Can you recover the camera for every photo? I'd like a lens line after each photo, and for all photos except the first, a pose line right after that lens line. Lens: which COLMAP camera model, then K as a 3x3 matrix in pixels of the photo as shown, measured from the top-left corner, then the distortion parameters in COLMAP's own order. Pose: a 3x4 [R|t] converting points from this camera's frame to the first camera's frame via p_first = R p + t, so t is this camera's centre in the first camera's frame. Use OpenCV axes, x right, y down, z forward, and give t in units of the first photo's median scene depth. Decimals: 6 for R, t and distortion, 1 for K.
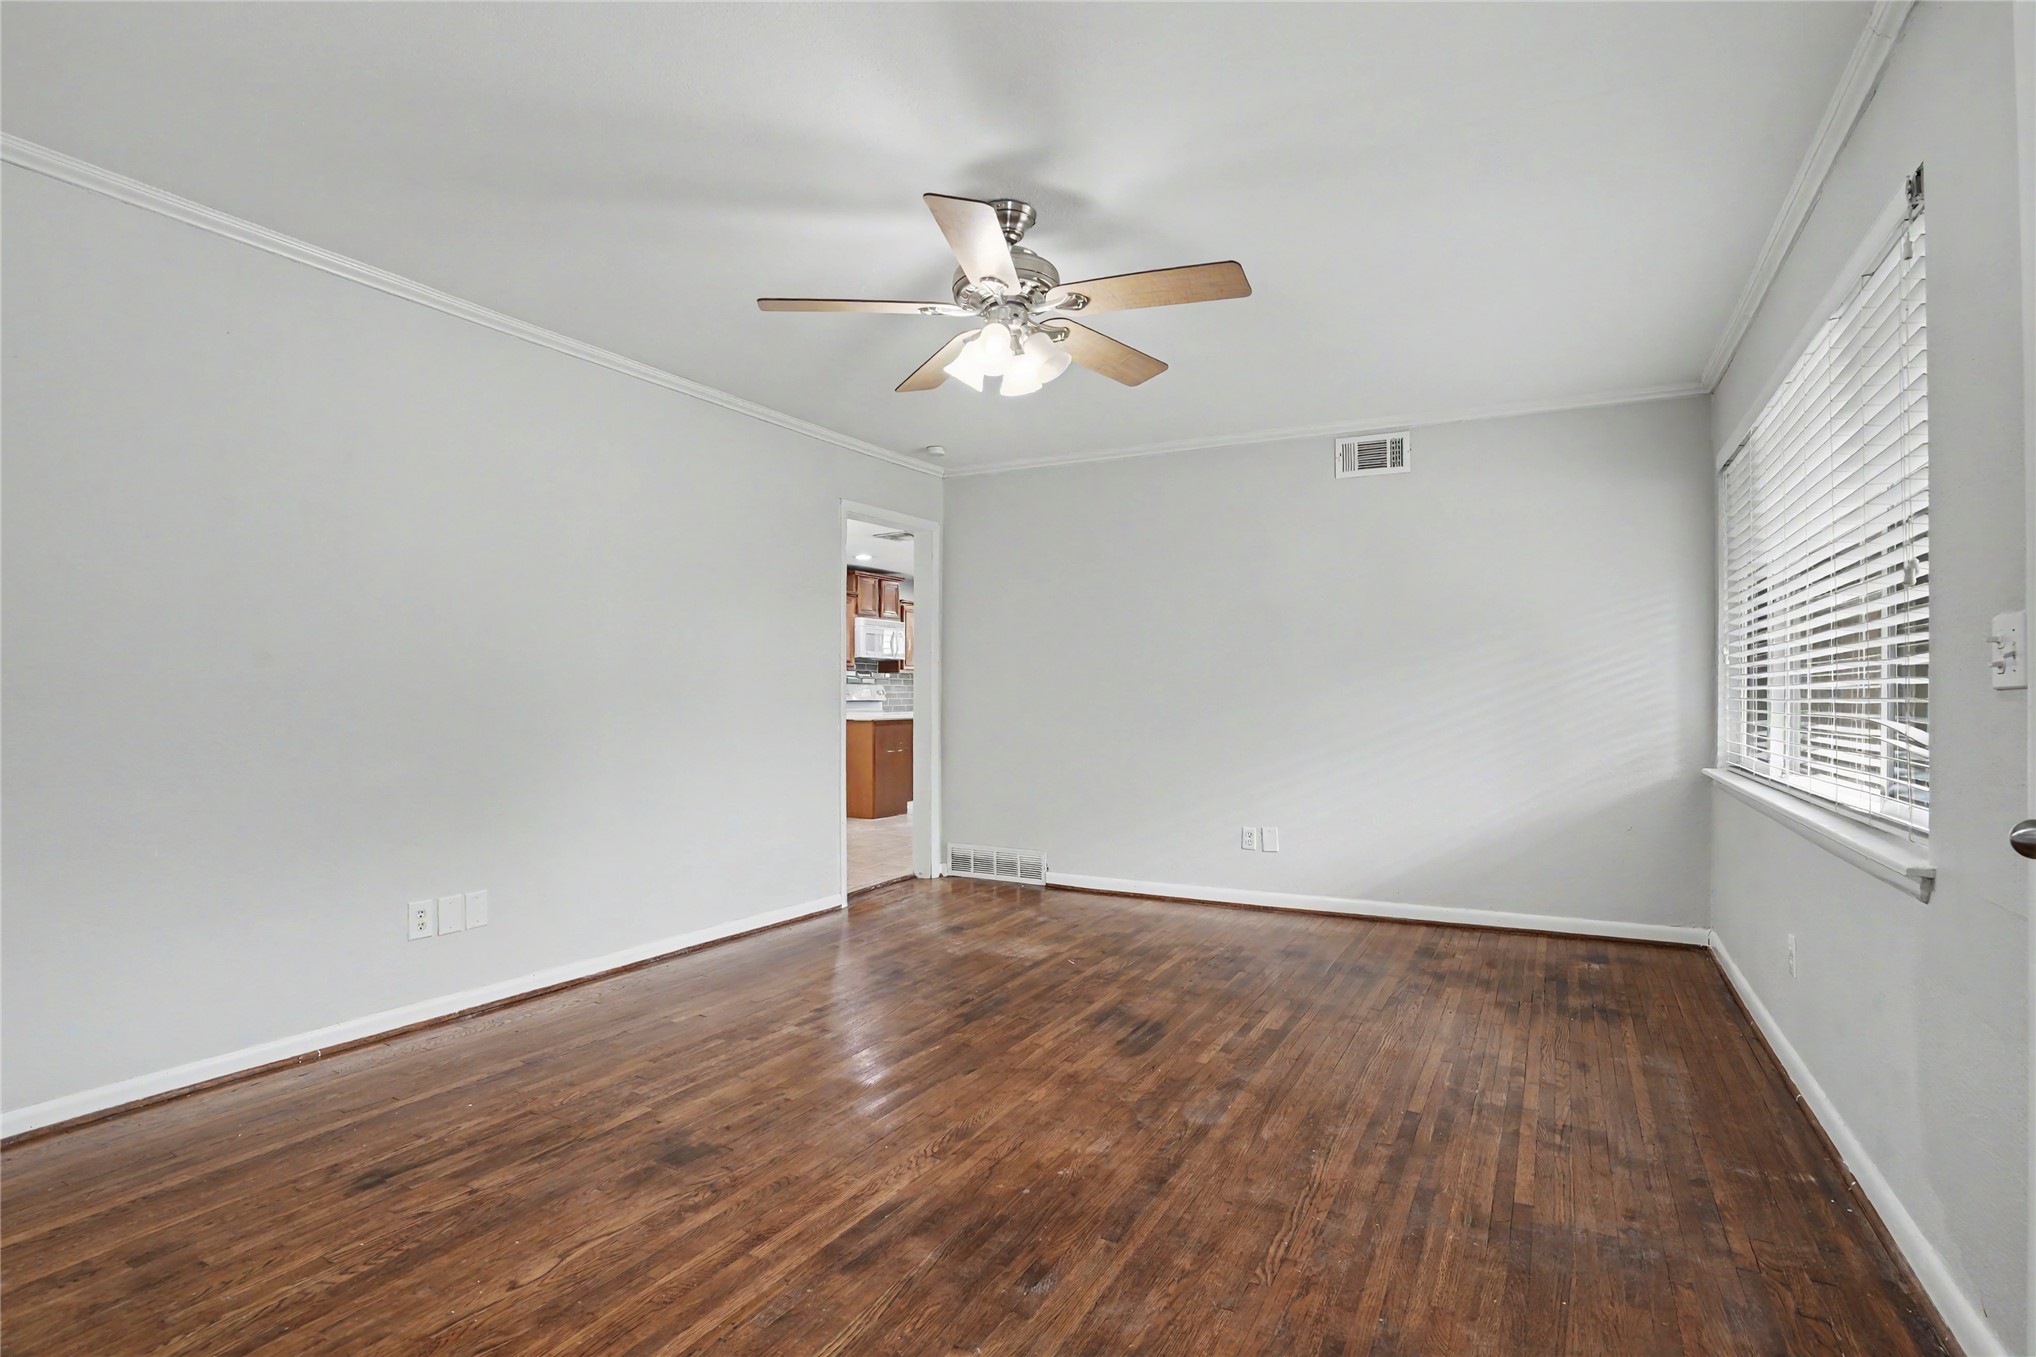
lens RADIAL K [[972.9, 0, 1021.1], [0, 972.9, 692.4], [0, 0, 1]] dist [-0.068601, 0.028100]
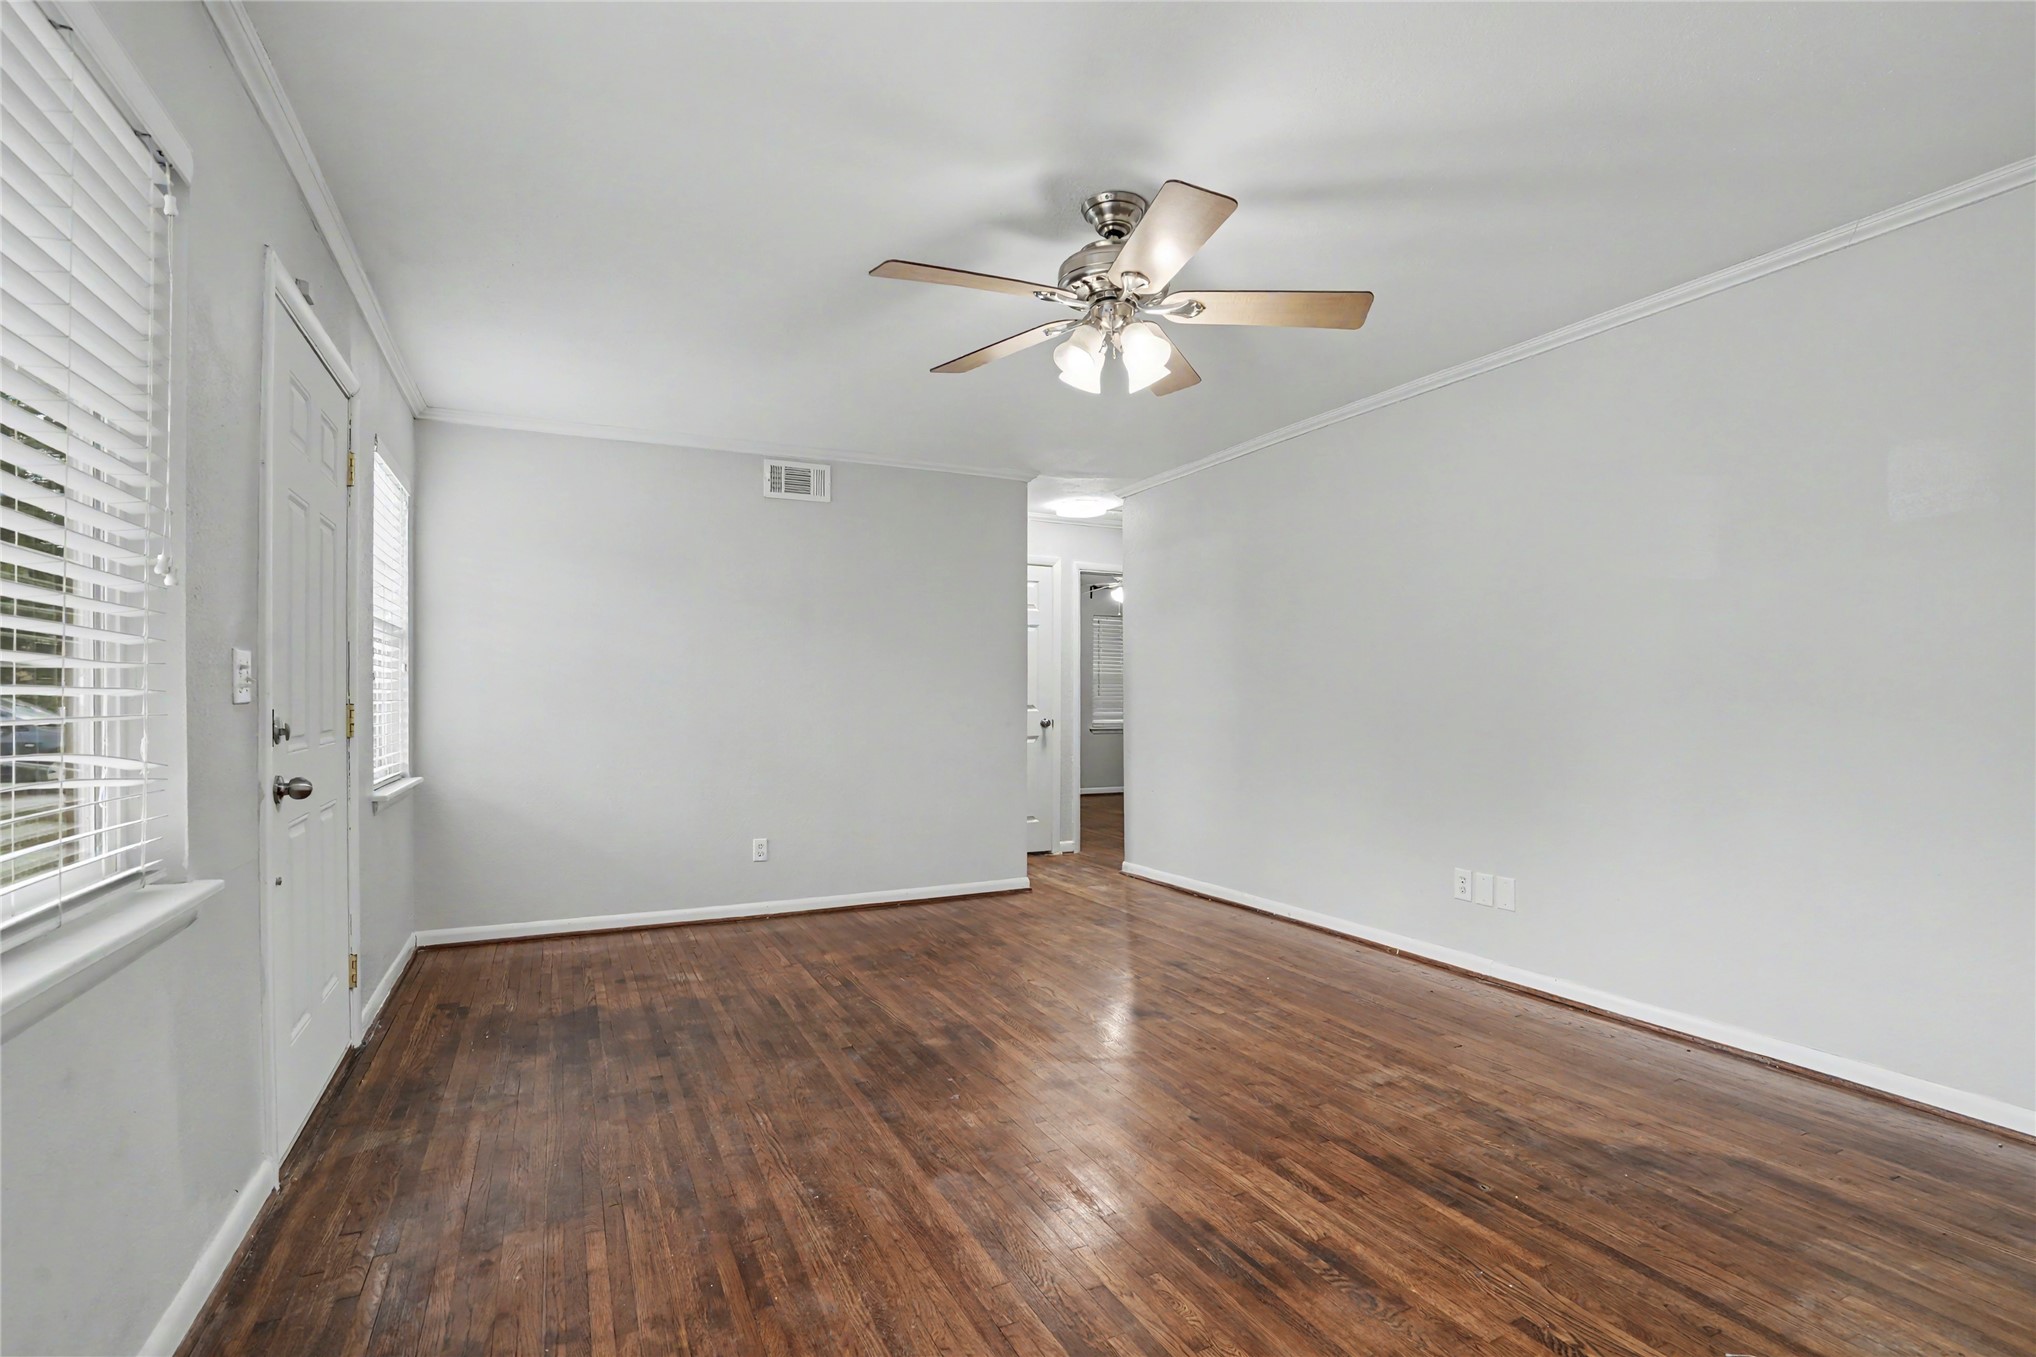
lens RADIAL K [[965.1, 0, 1016.2], [0, 965.1, 700.5], [0, 0, 1]] dist [-0.063218, 0.026292]
pose [[-0.576435, 0.003833, -0.817134, 0.732174], [0.006217, 0.999981, 0.000305, -0.000255], [0.817119, -0.004905, -0.576448, 1.309396]]
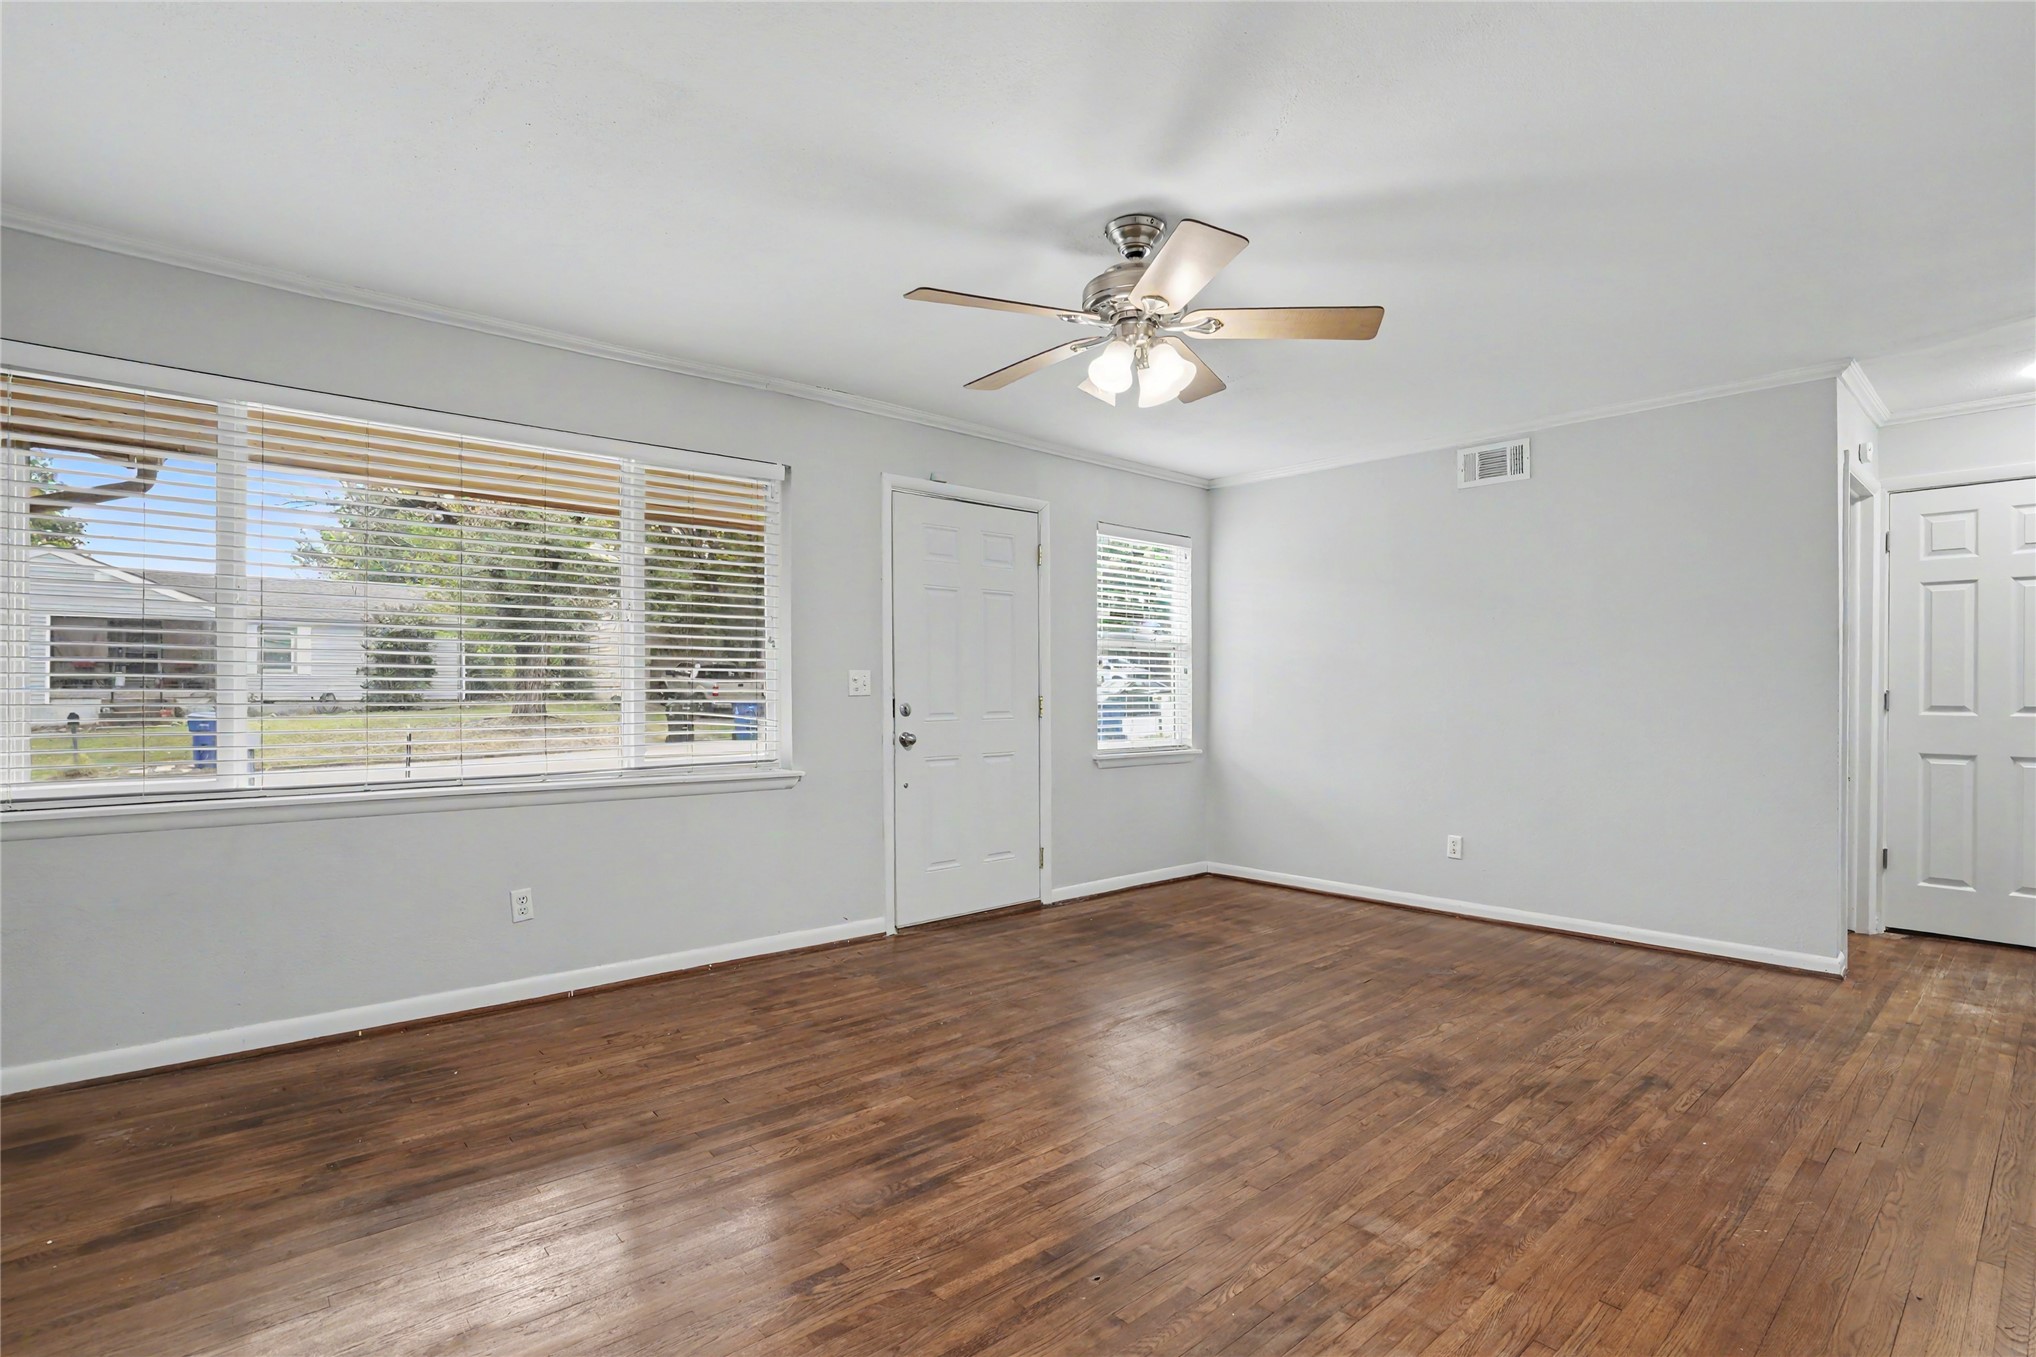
lens RADIAL K [[972.9, 0, 1021.1], [0, 972.9, 692.4], [0, 0, 1]] dist [-0.068601, 0.028100]
pose [[-0.940746, -0.001187, 0.339110, -0.221679], [-0.001643, 0.999998, -0.001057, -0.005434], [-0.339108, -0.001552, -0.940746, 1.783006]]
